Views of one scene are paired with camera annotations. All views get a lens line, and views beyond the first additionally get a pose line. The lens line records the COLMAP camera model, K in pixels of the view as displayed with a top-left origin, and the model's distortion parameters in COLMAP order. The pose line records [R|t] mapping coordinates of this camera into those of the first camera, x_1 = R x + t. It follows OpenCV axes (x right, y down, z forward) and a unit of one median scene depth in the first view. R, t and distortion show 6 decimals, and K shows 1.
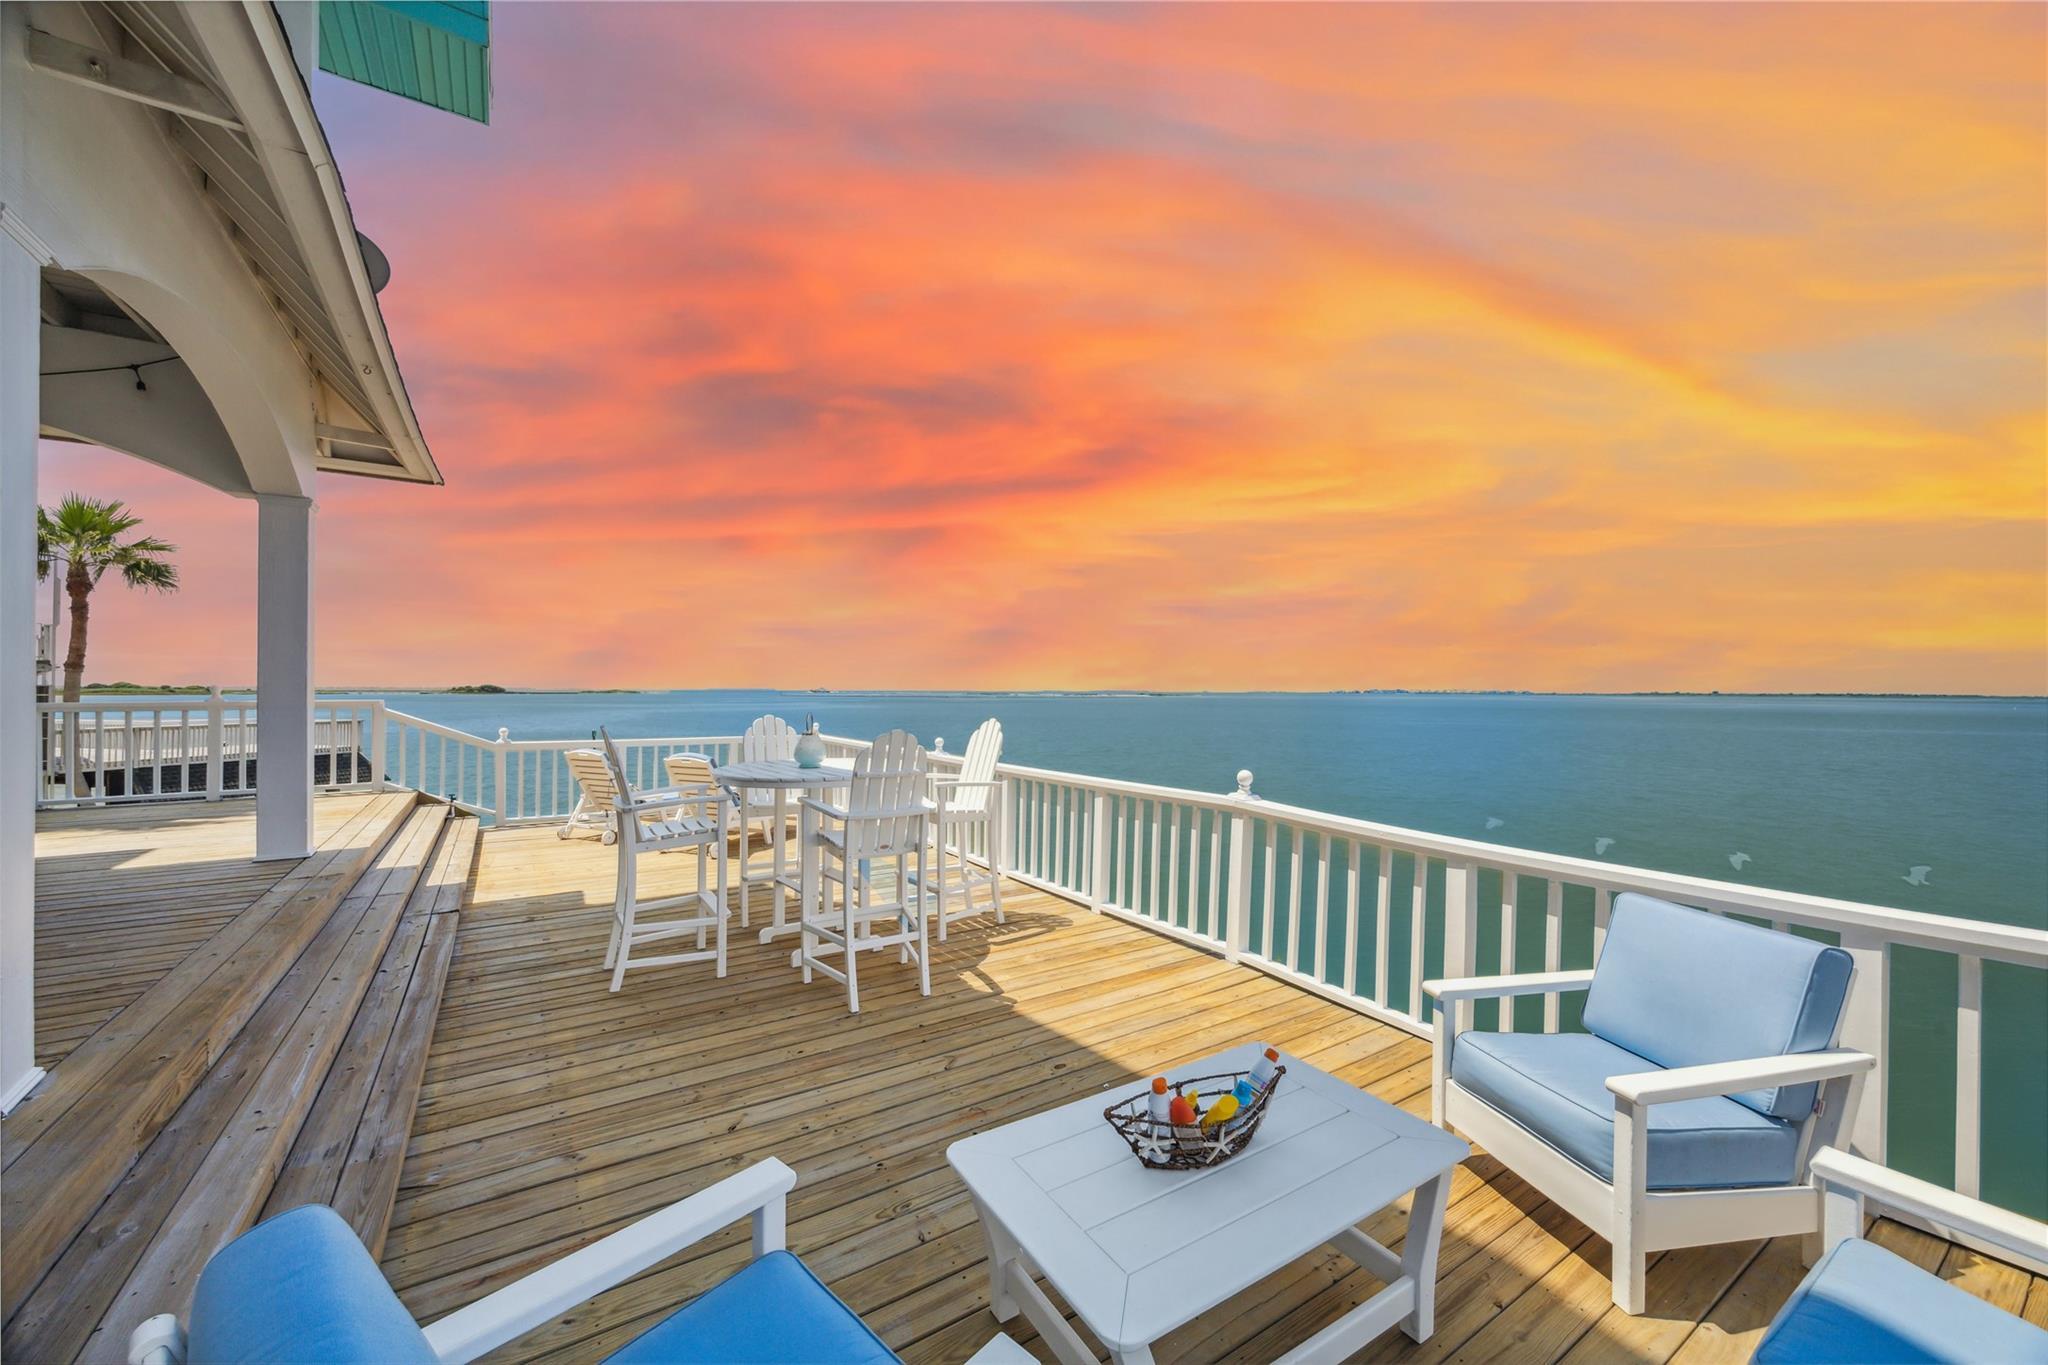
lens RADIAL K [[790.8, 0, 1013.8], [0, 790.8, 690.0], [0, 0, 1]] dist [-0.002401, -0.000317]
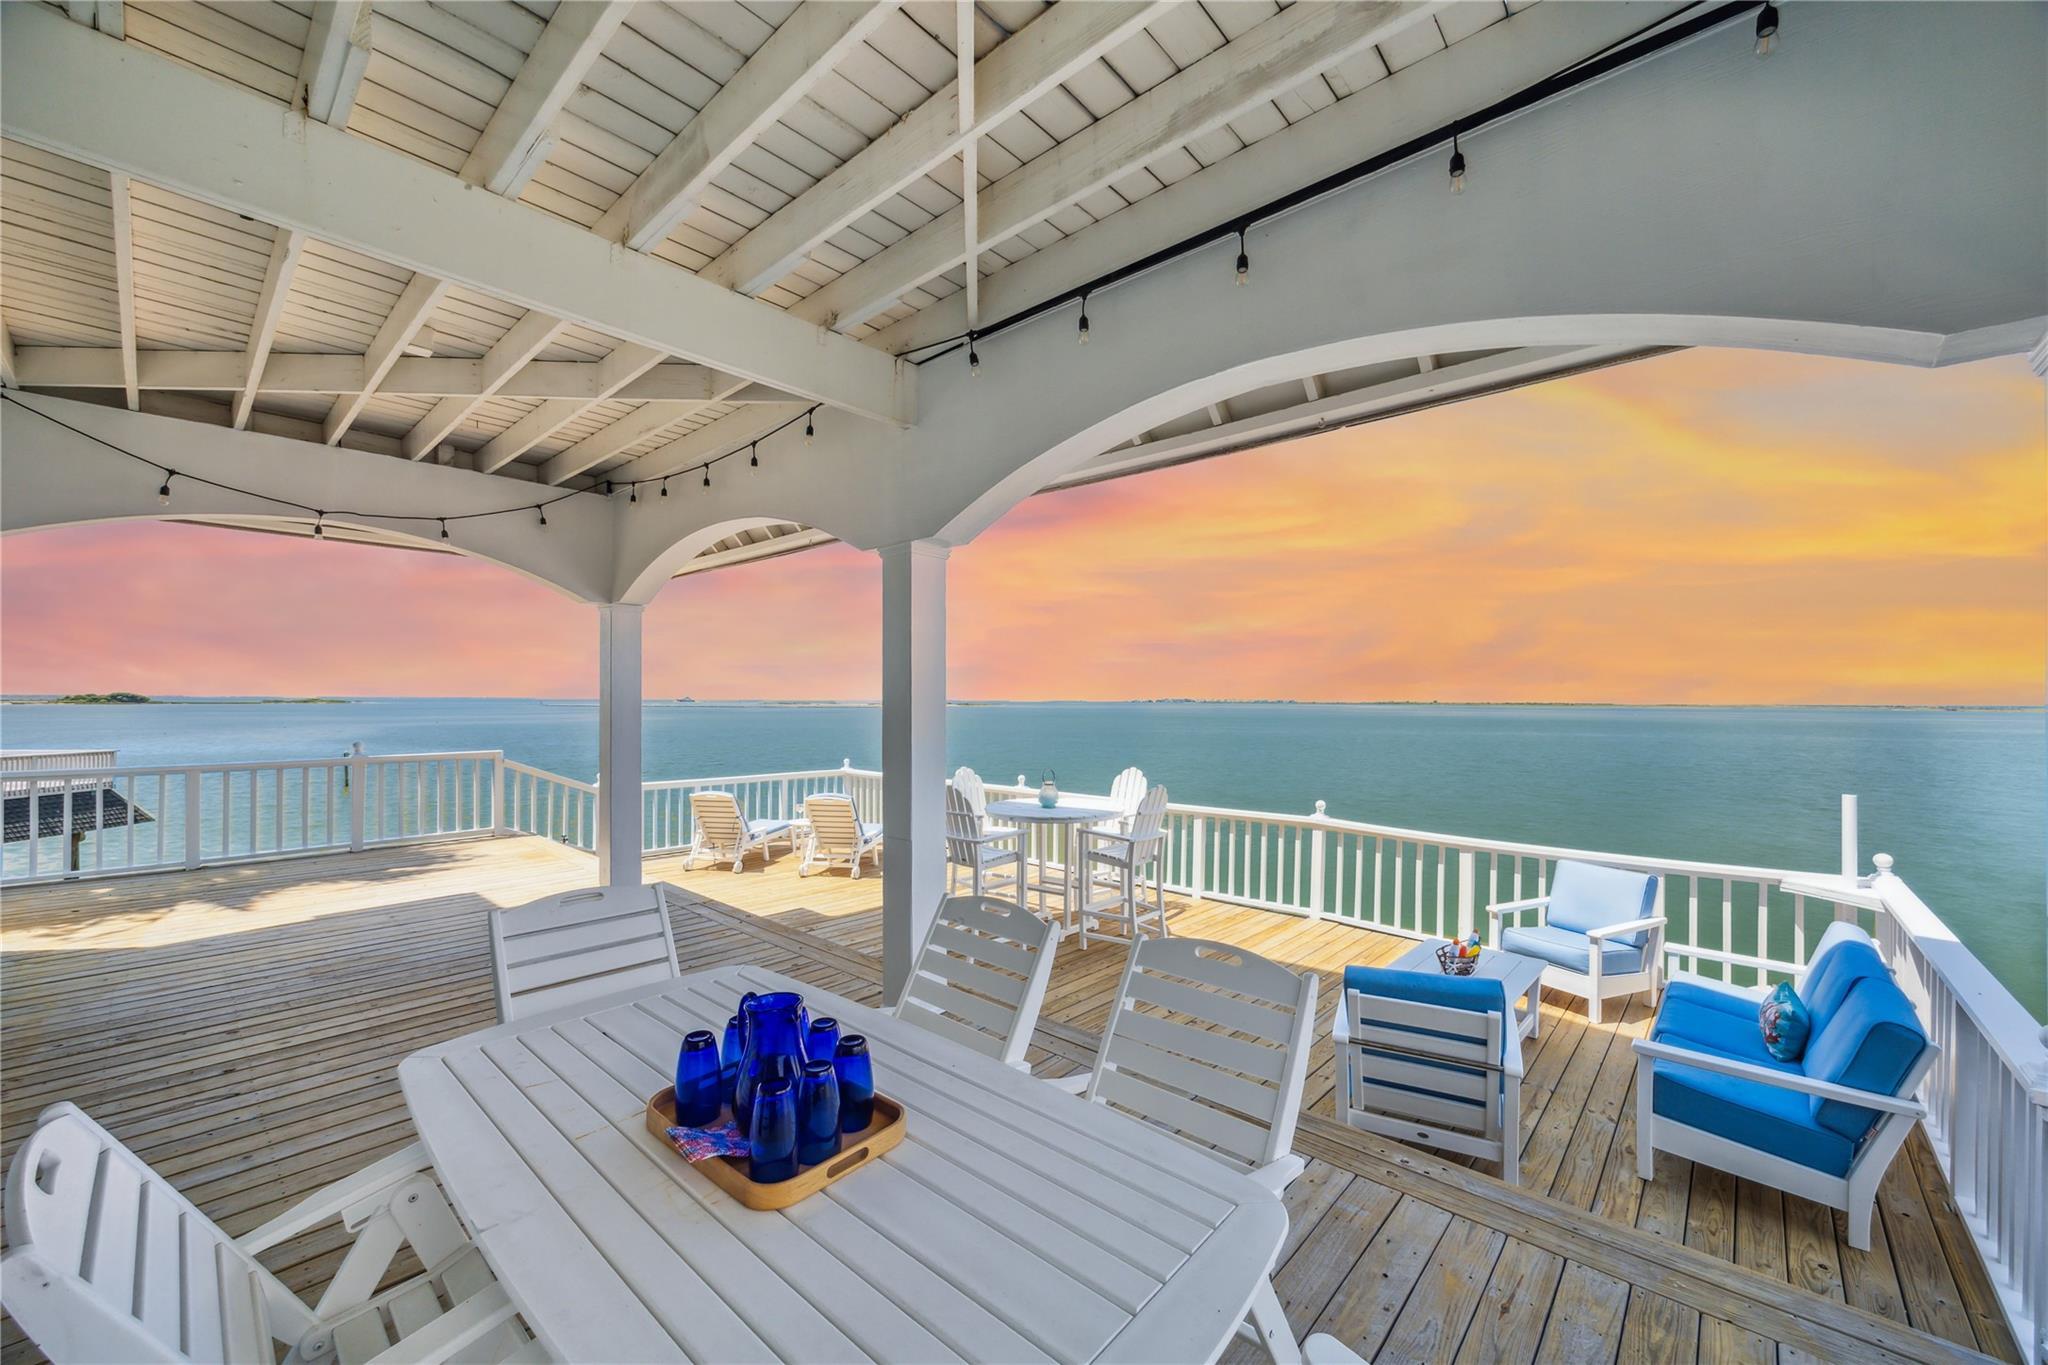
lens RADIAL K [[790.8, 0, 1026.5], [0, 790.8, 688.3], [0, 0, 1]] dist [-0.002401, -0.000317]
pose [[0.968404, 0.006237, 0.249307, -0.770200], [-0.001451, 0.999811, -0.019373, -0.107947], [-0.249381, 0.018399, 0.968231, -0.476540]]
